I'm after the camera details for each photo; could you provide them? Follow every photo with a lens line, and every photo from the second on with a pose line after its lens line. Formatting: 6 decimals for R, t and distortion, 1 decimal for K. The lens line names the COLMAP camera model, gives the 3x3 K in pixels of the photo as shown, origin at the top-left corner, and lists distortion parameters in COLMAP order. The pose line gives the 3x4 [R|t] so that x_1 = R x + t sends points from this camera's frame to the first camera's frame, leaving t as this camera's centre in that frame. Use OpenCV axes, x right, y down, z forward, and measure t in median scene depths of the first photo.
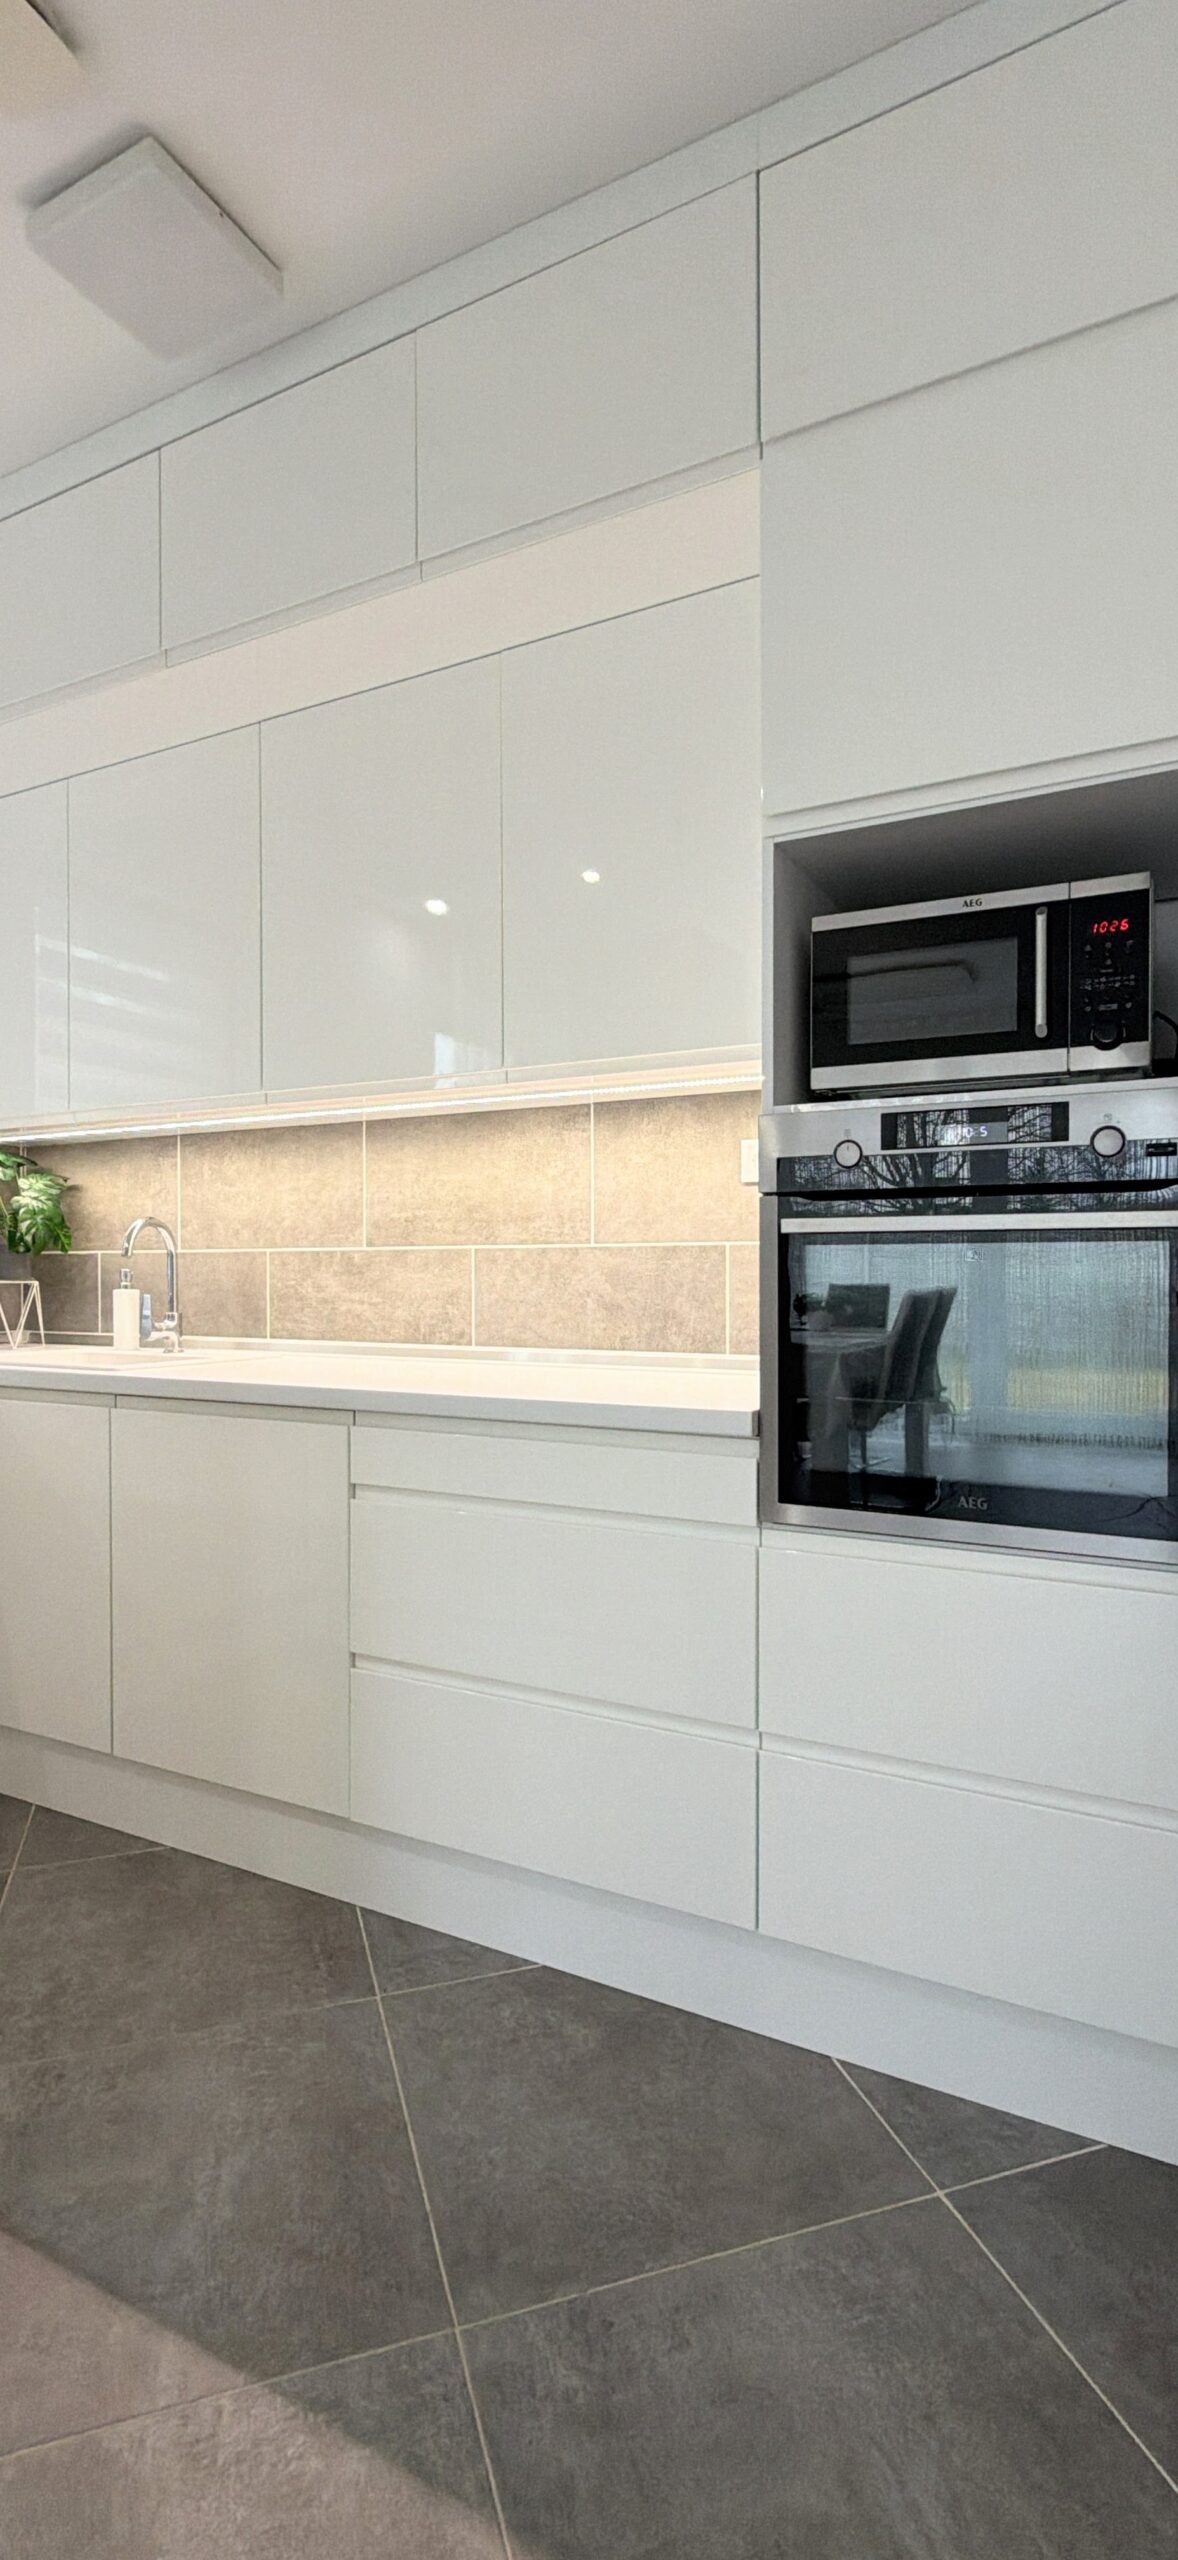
lens RADIAL K [[1164.5, 0, 585.9], [0, 1164.5, 1285.1], [0, 0, 1]] dist [0.001870, -0.000436]
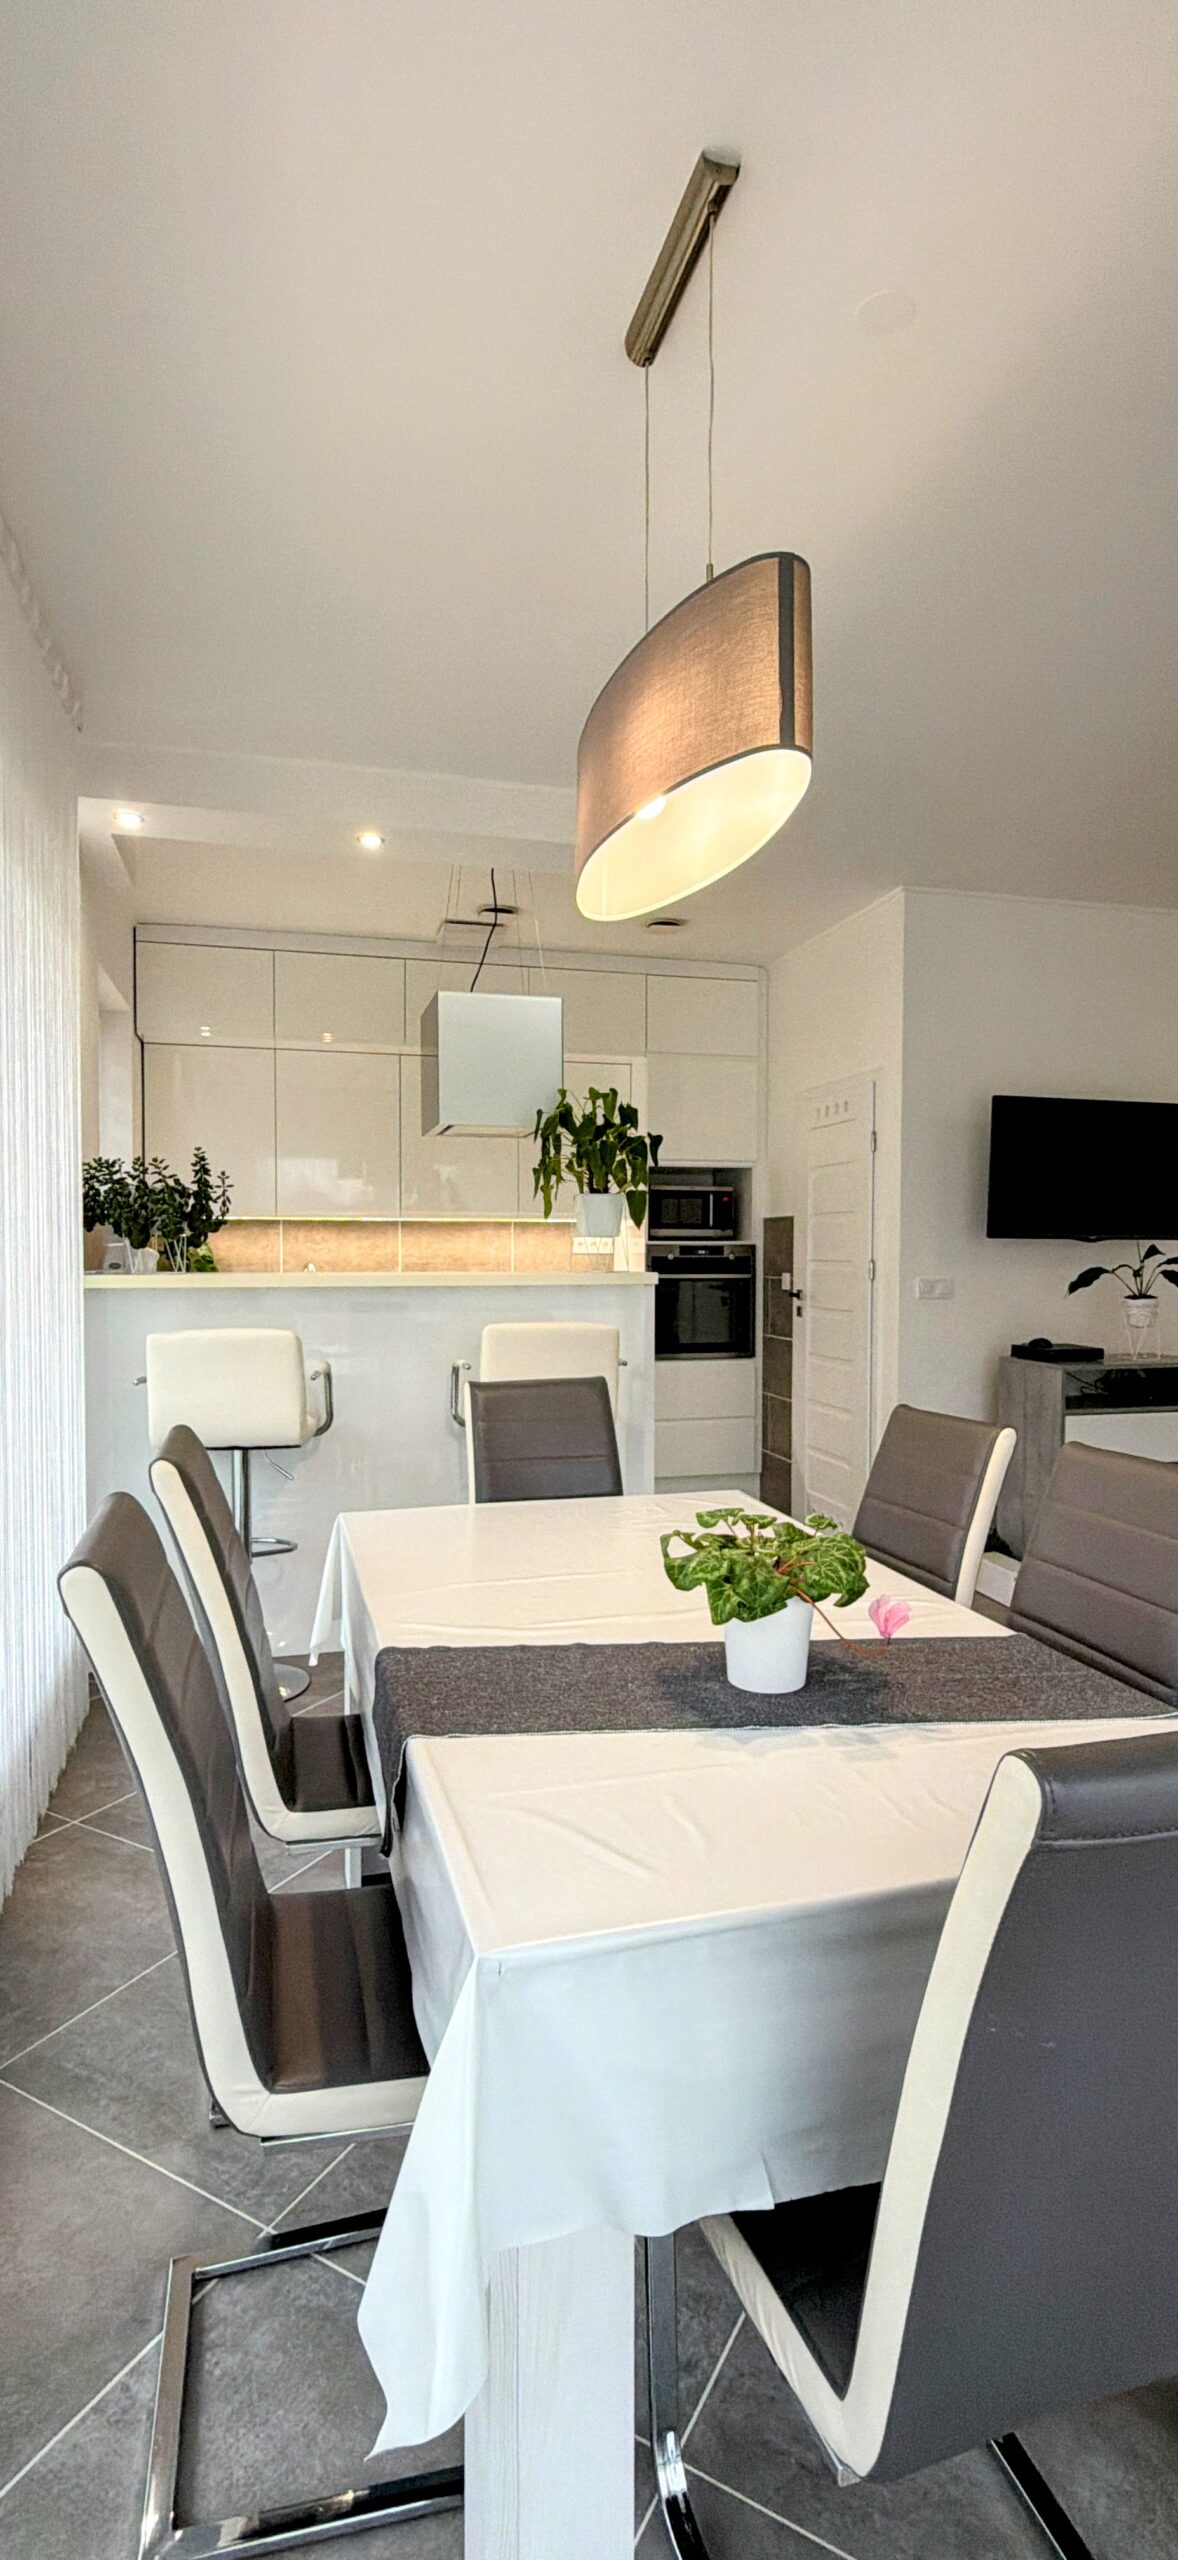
lens RADIAL K [[1164.5, 0, 578.2], [0, 1164.5, 1273.1], [0, 0, 1]] dist [0.001870, -0.000436]
pose [[0.751311, -0.012496, 0.659830, -1.500737], [0.005527, 0.999905, 0.012644, -0.067499], [-0.659925, -0.005853, 0.751308, -0.965566]]
